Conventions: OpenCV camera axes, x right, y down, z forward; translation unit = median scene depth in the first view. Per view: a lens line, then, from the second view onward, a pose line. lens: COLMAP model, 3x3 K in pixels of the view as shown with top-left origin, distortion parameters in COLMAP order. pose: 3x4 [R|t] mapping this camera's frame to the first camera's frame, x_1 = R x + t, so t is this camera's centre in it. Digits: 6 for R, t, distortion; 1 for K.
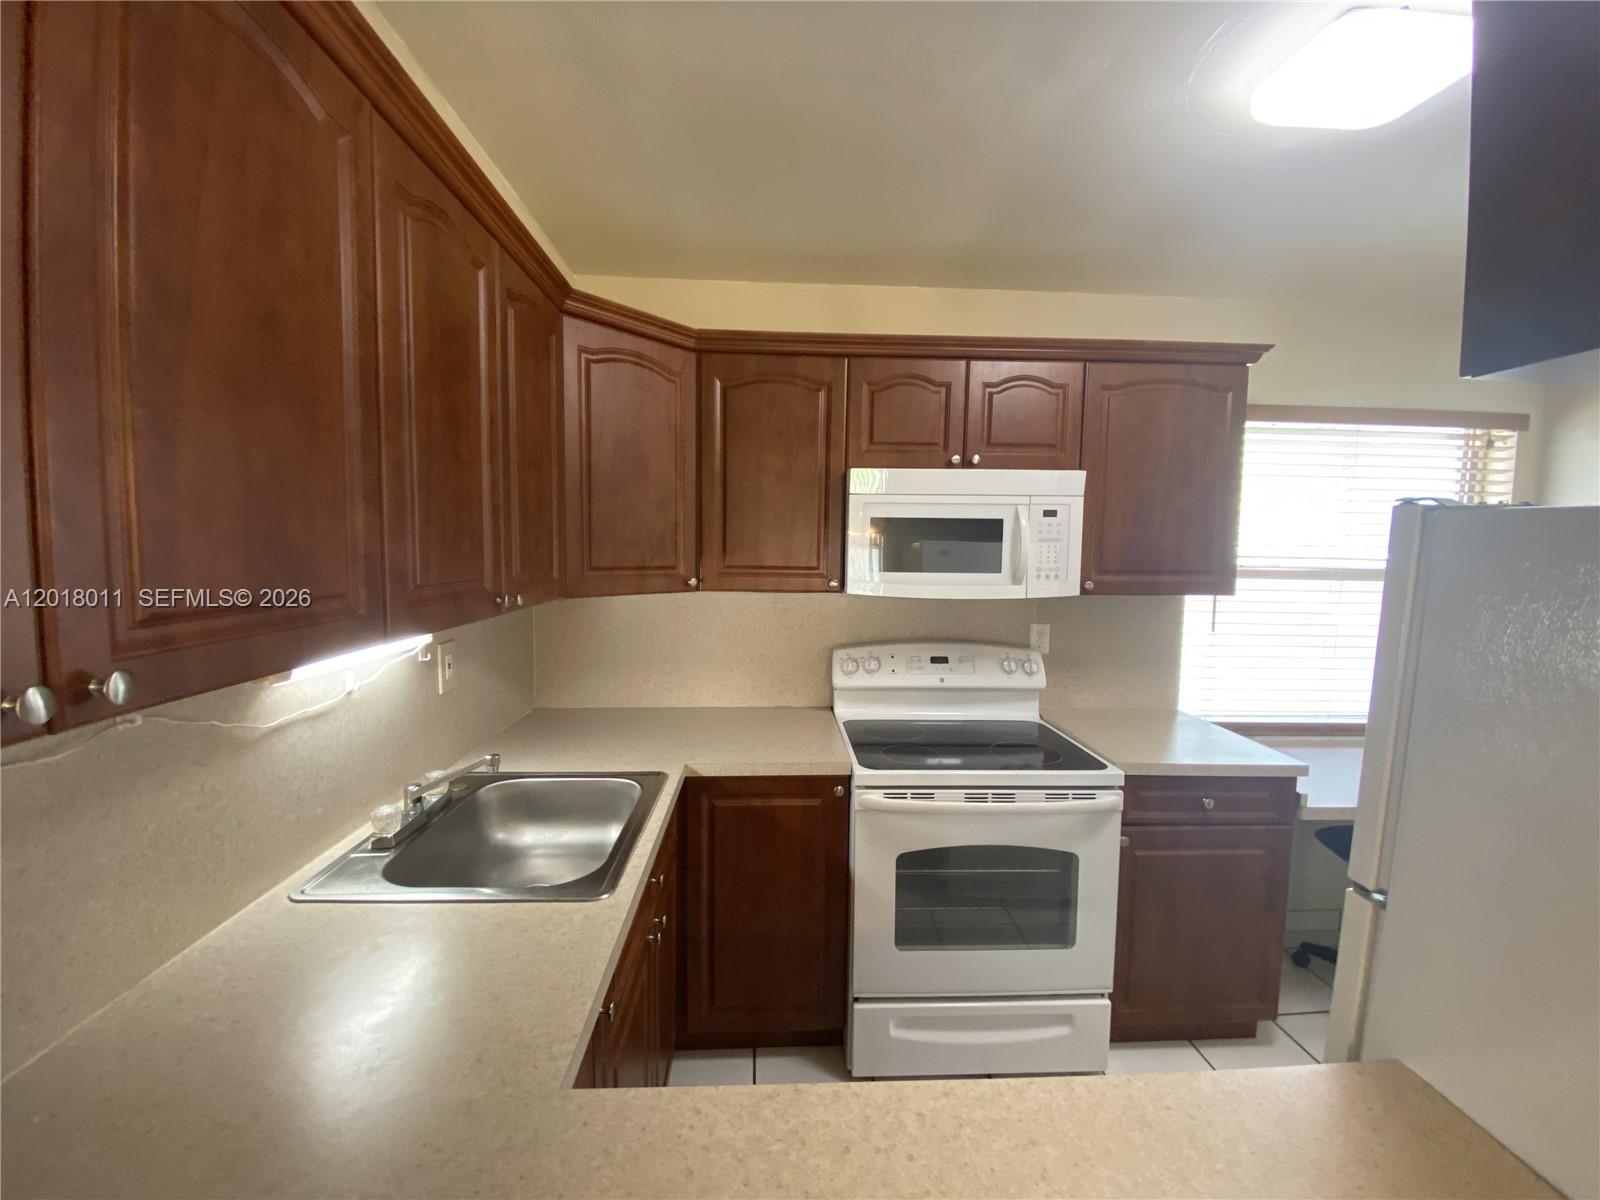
lens RADIAL K [[651.1, 0, 800.0], [0, 651.1, 600.0], [0, 0, 1]] dist [0.000153, 0.000019]
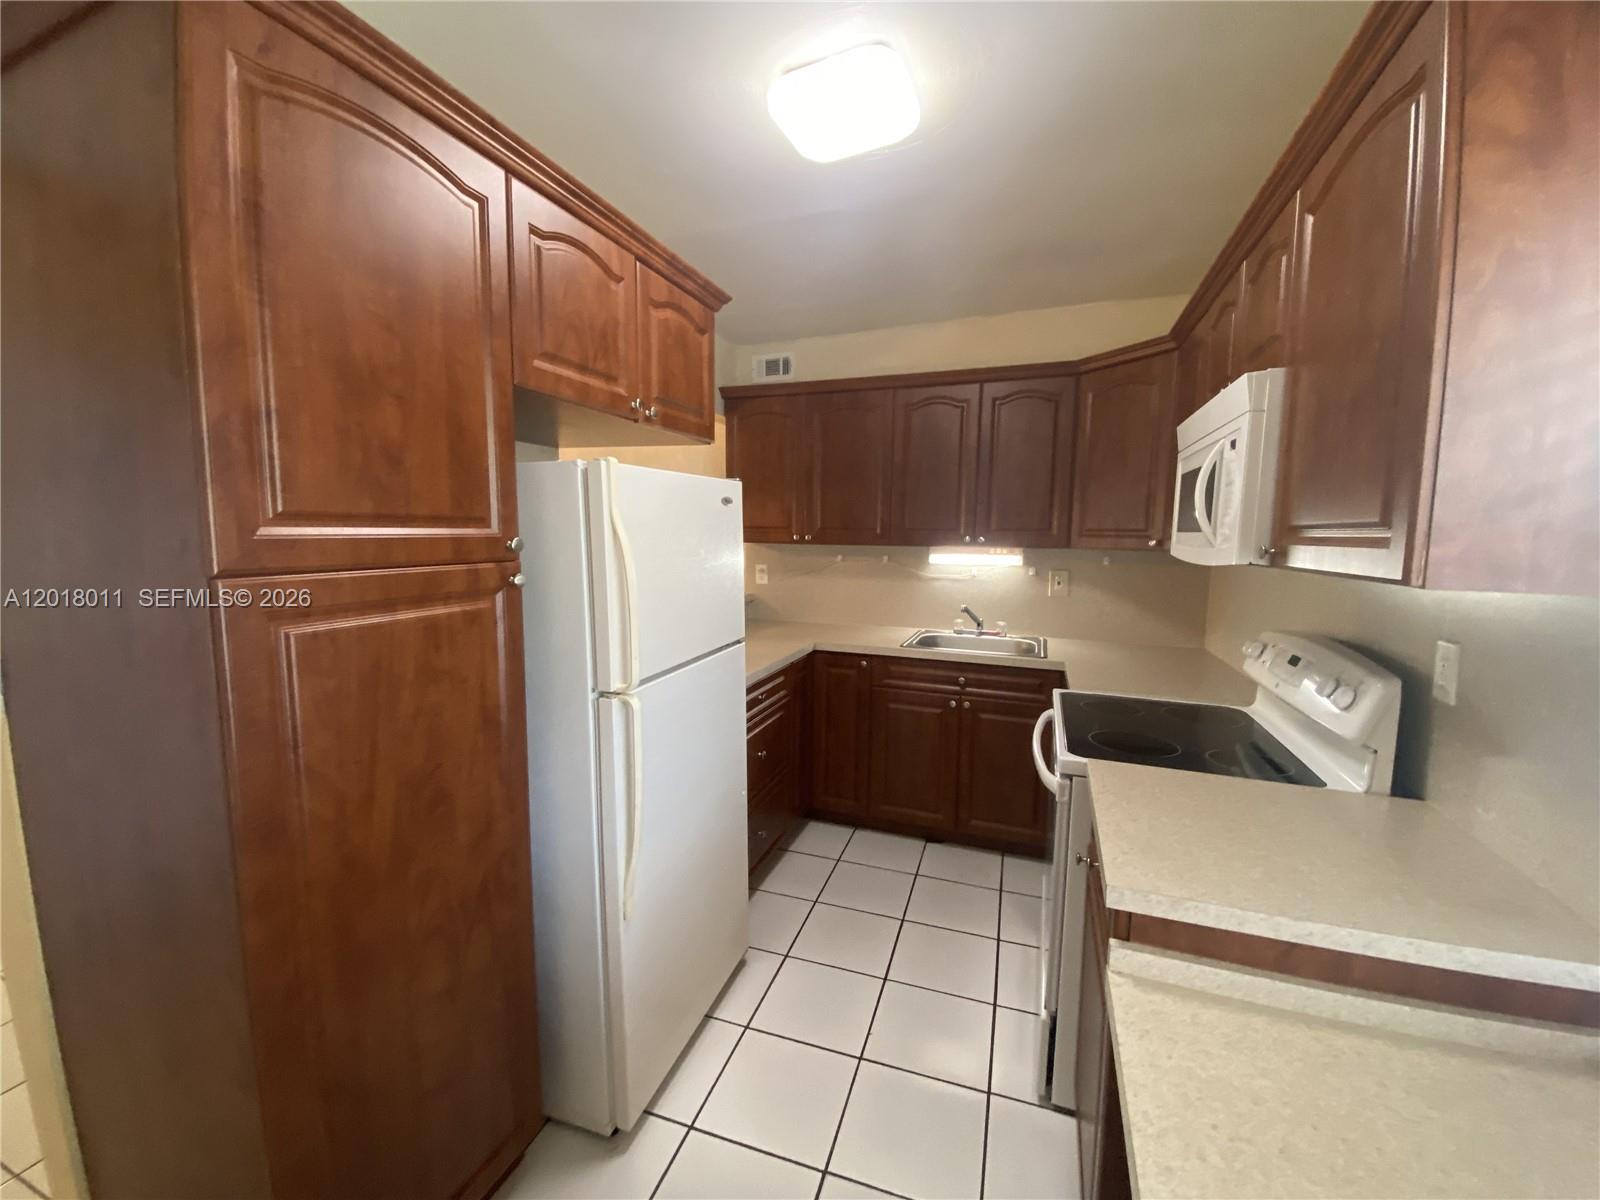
lens RADIAL K [[651.1, 0, 800.0], [0, 651.1, 600.0], [0, 0, 1]] dist [0.000153, 0.000019]
pose [[-0.395520, 0.080900, -0.914887, 1.371724], [-0.090638, 0.987813, 0.126533, -0.019034], [0.913974, 0.132970, -0.383368, 0.980080]]
